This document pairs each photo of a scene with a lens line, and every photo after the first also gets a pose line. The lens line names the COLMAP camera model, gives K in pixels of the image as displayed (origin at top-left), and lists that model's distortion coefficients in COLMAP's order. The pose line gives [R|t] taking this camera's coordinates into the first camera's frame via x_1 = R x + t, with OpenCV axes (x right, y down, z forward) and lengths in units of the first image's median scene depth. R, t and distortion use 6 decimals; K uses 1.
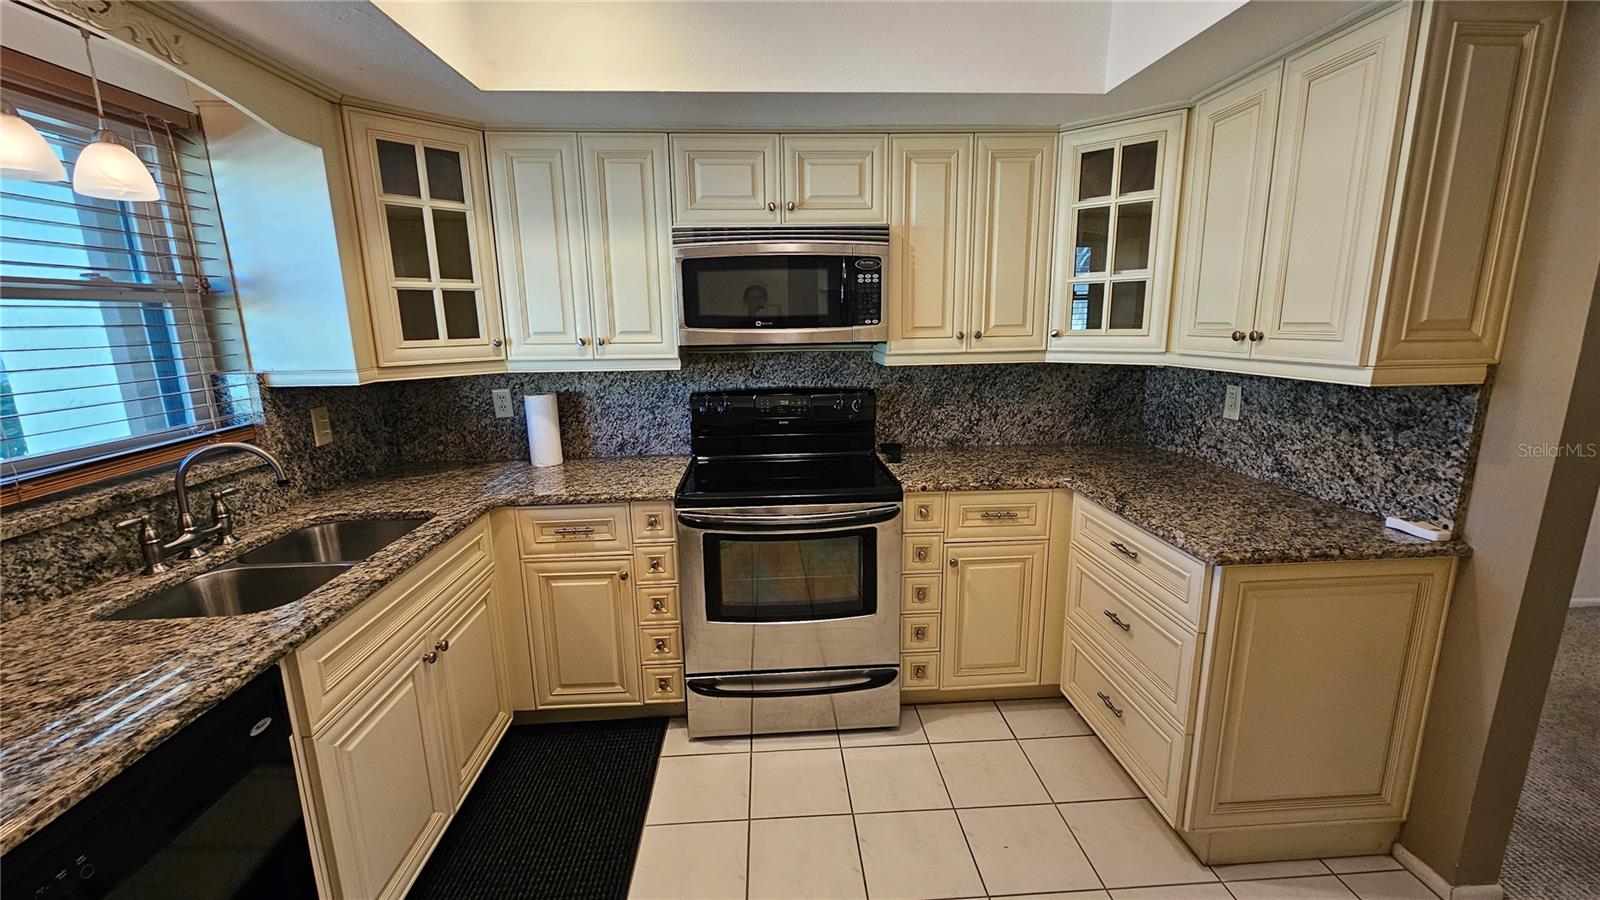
lens RADIAL K [[656.1, 0, 801.9], [0, 656.1, 459.6], [0, 0, 1]] dist [0.000558, 0.000289]
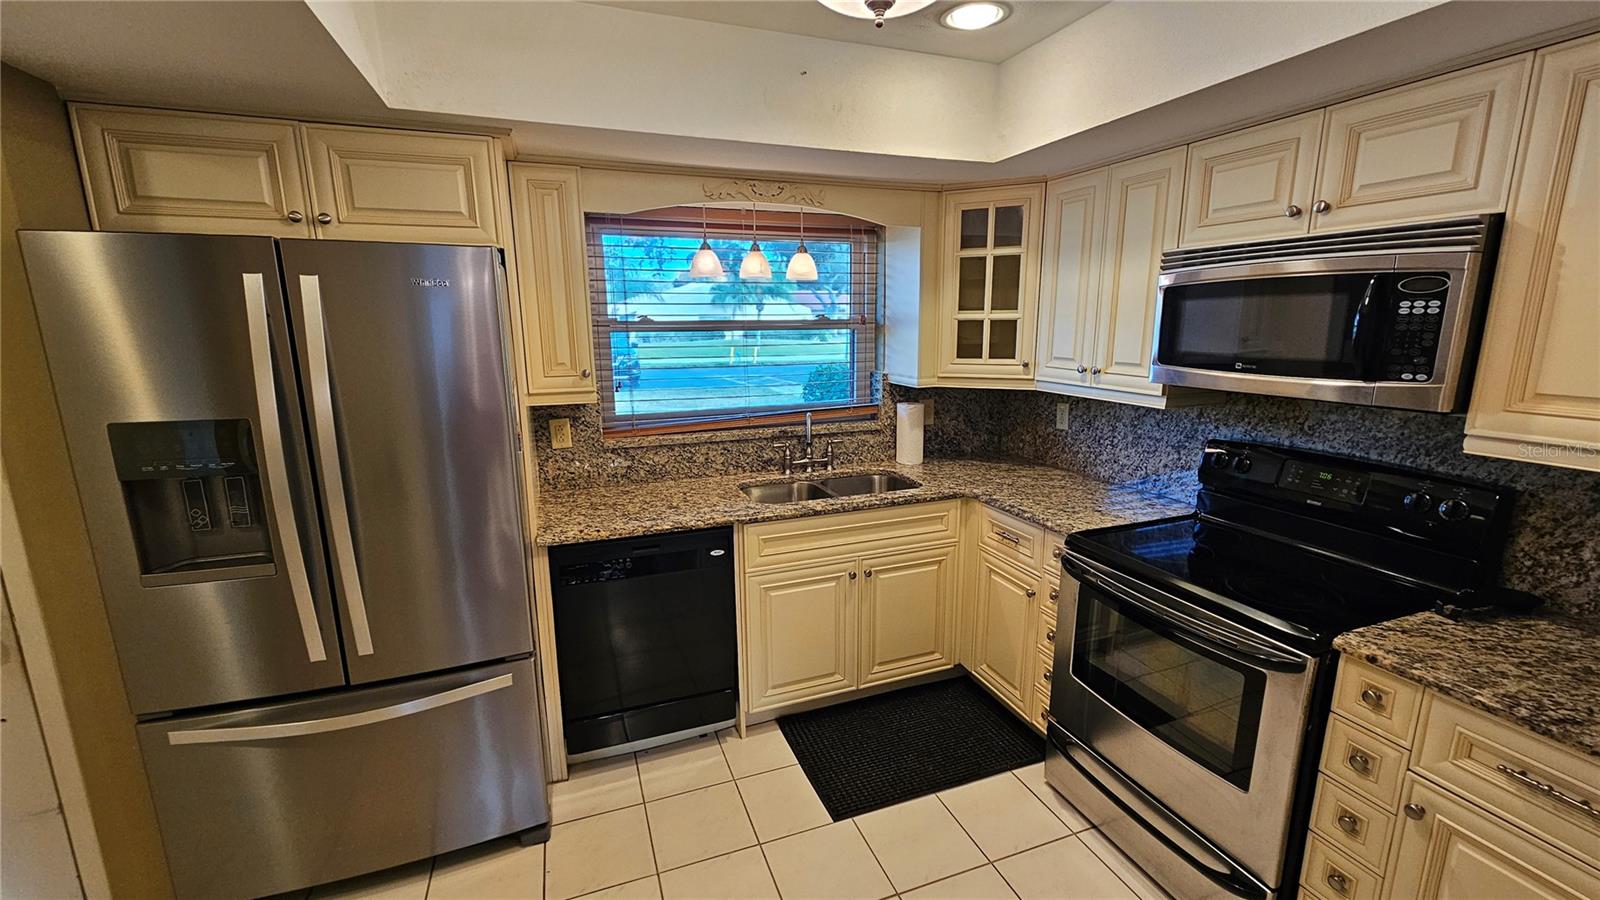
lens RADIAL K [[656.1, 0, 800.2], [0, 656.1, 457.2], [0, 0, 1]] dist [0.000558, 0.000289]
pose [[0.293025, 0.210346, -0.932680, 0.603122], [-0.197751, 0.967740, 0.156124, -0.136486], [0.935431, 0.138690, 0.325168, 0.308569]]
